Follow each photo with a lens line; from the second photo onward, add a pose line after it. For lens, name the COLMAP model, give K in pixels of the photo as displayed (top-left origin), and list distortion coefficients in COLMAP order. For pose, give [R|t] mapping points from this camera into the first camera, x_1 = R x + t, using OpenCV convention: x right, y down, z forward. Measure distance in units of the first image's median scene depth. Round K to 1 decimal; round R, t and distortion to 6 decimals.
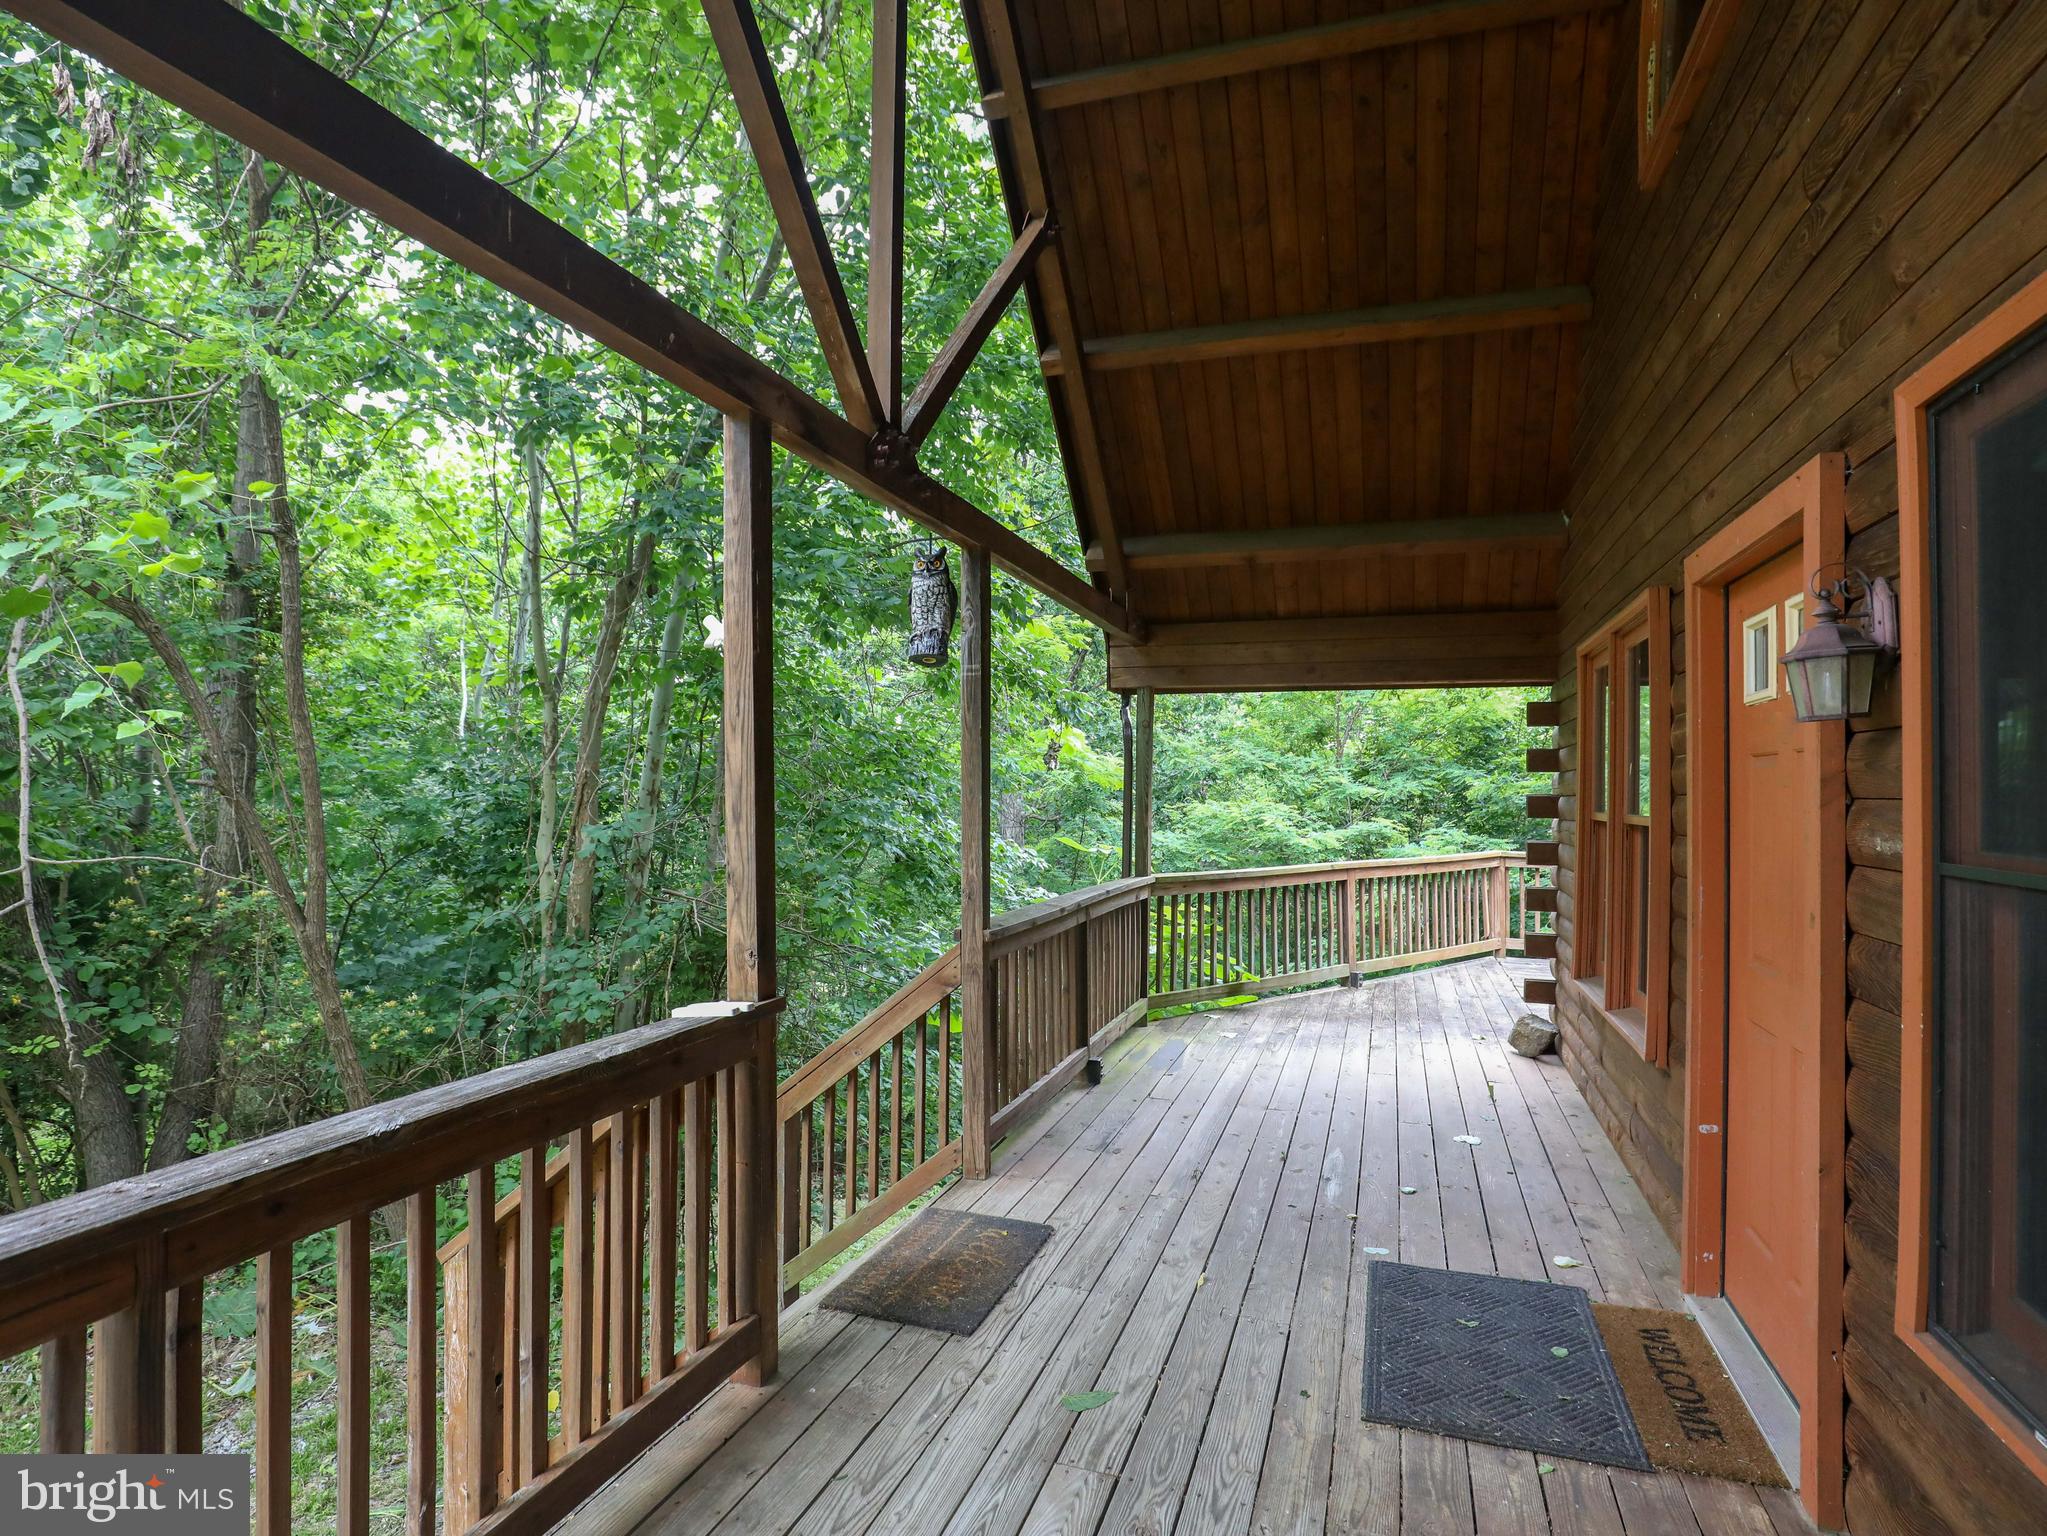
lens RADIAL K [[1064.7, 0, 1027.8], [0, 1064.7, 762.0], [0, 0, 1]] dist [-0.037341, 0.006600]
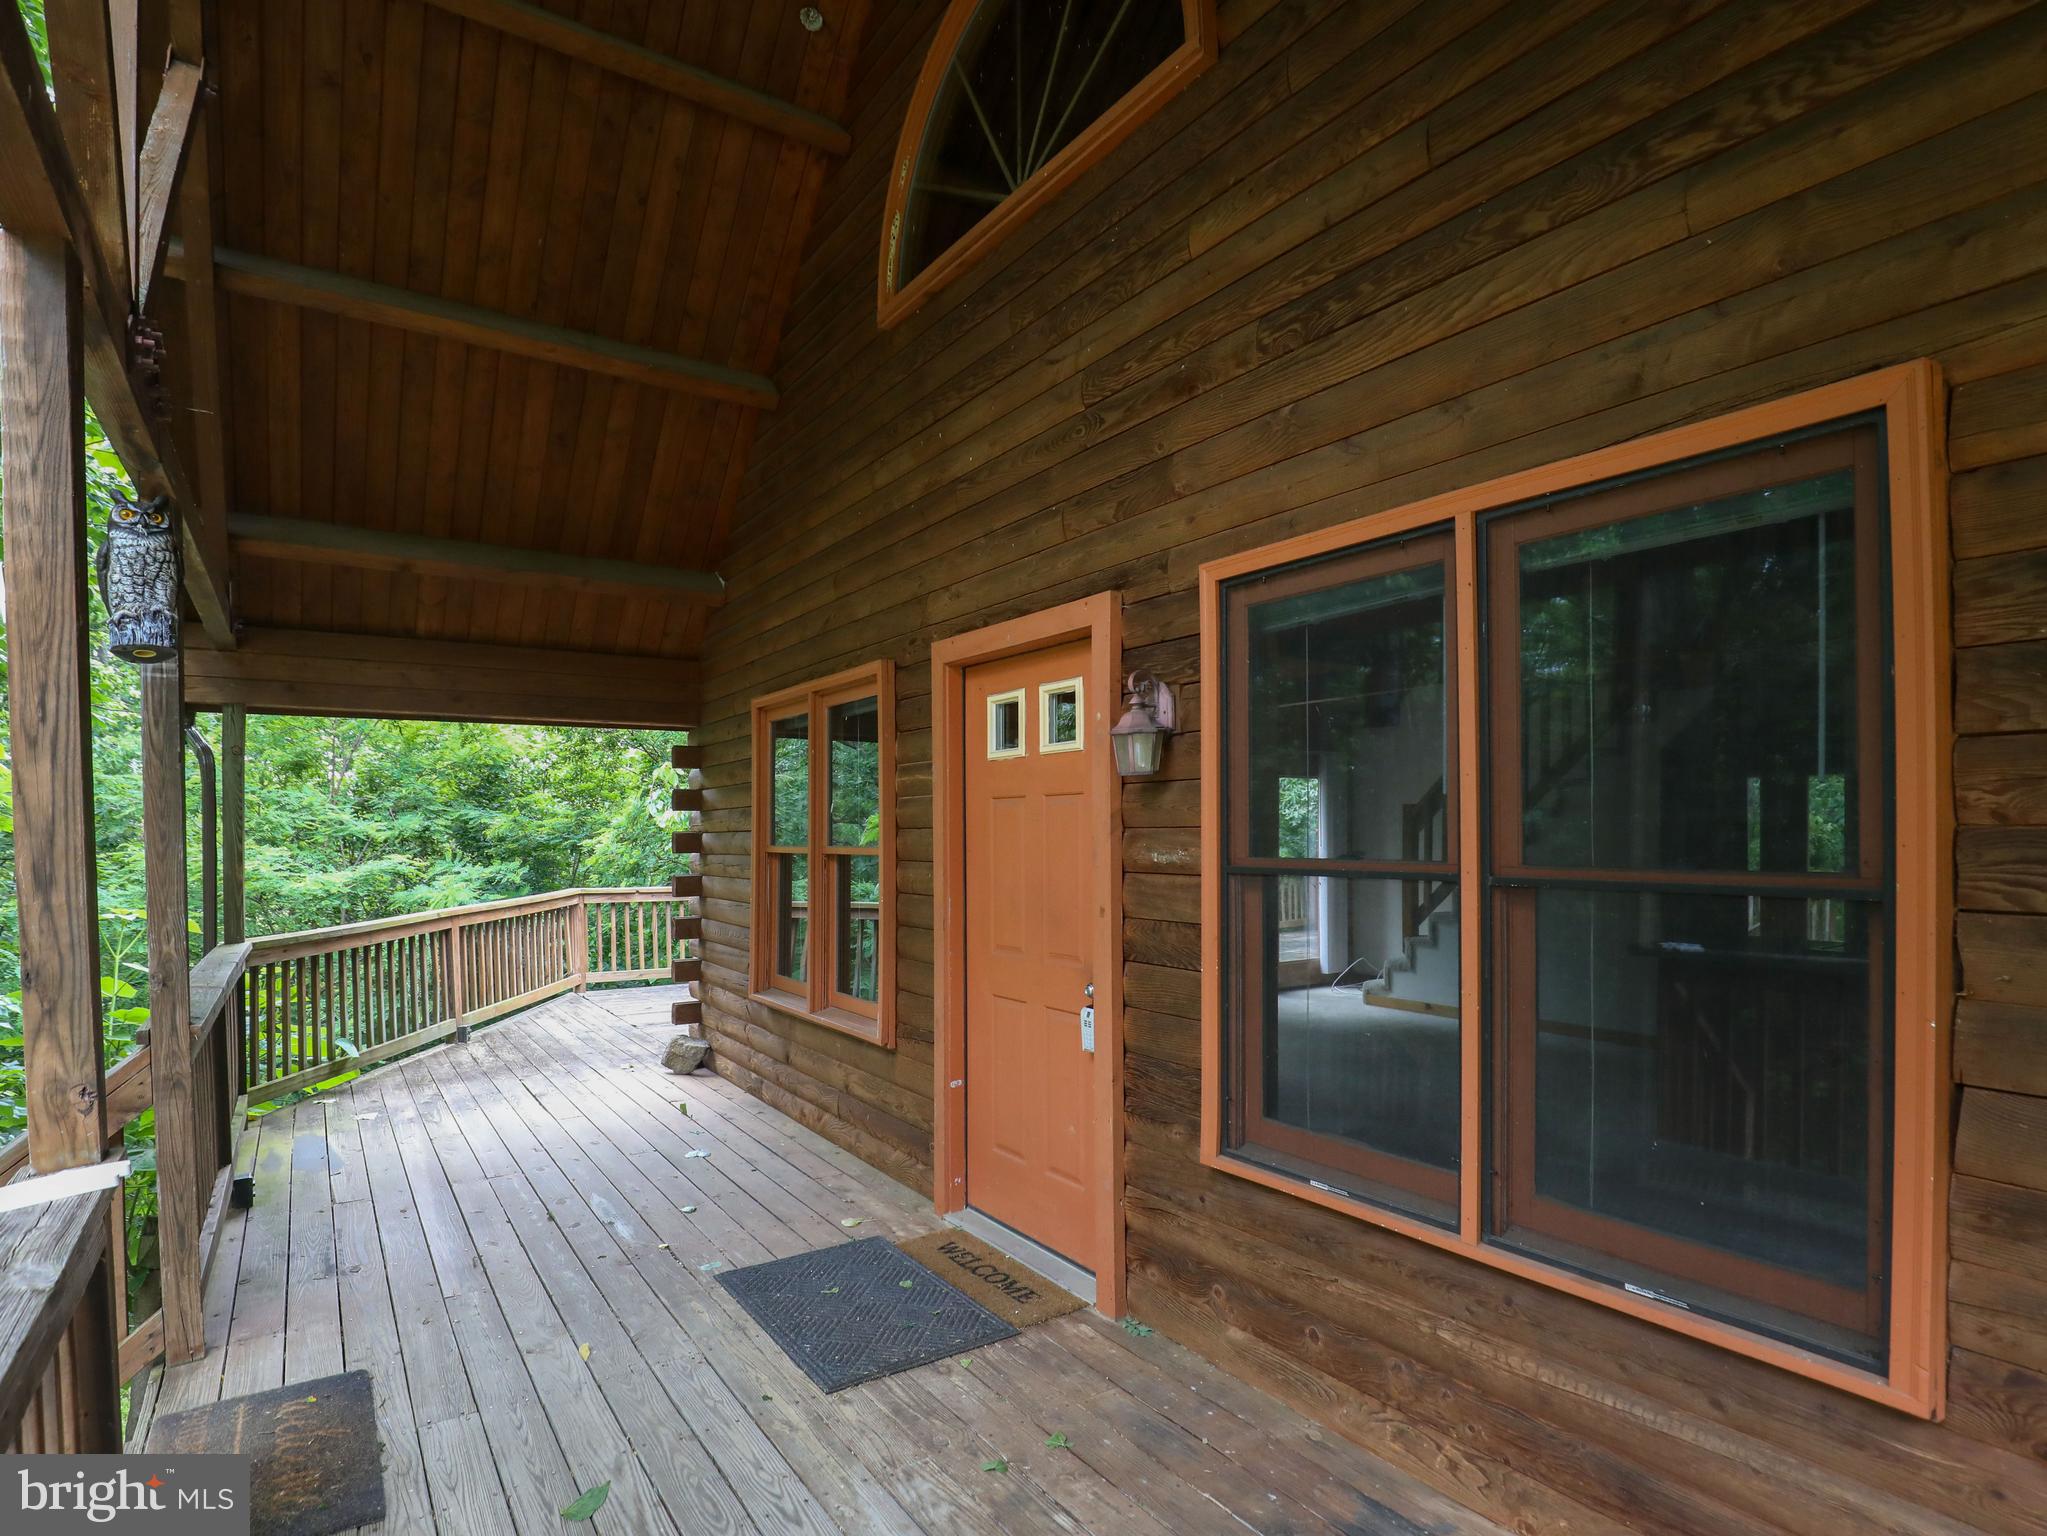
lens RADIAL K [[1064.7, 0, 1028.5], [0, 1064.7, 833.2], [0, 0, 1]] dist [-0.037341, 0.006600]
pose [[0.602022, -0.018117, 0.798274, -0.210726], [-0.006181, 0.999607, 0.027348, 0.000799], [-0.798456, -0.021398, 0.601673, 0.082398]]
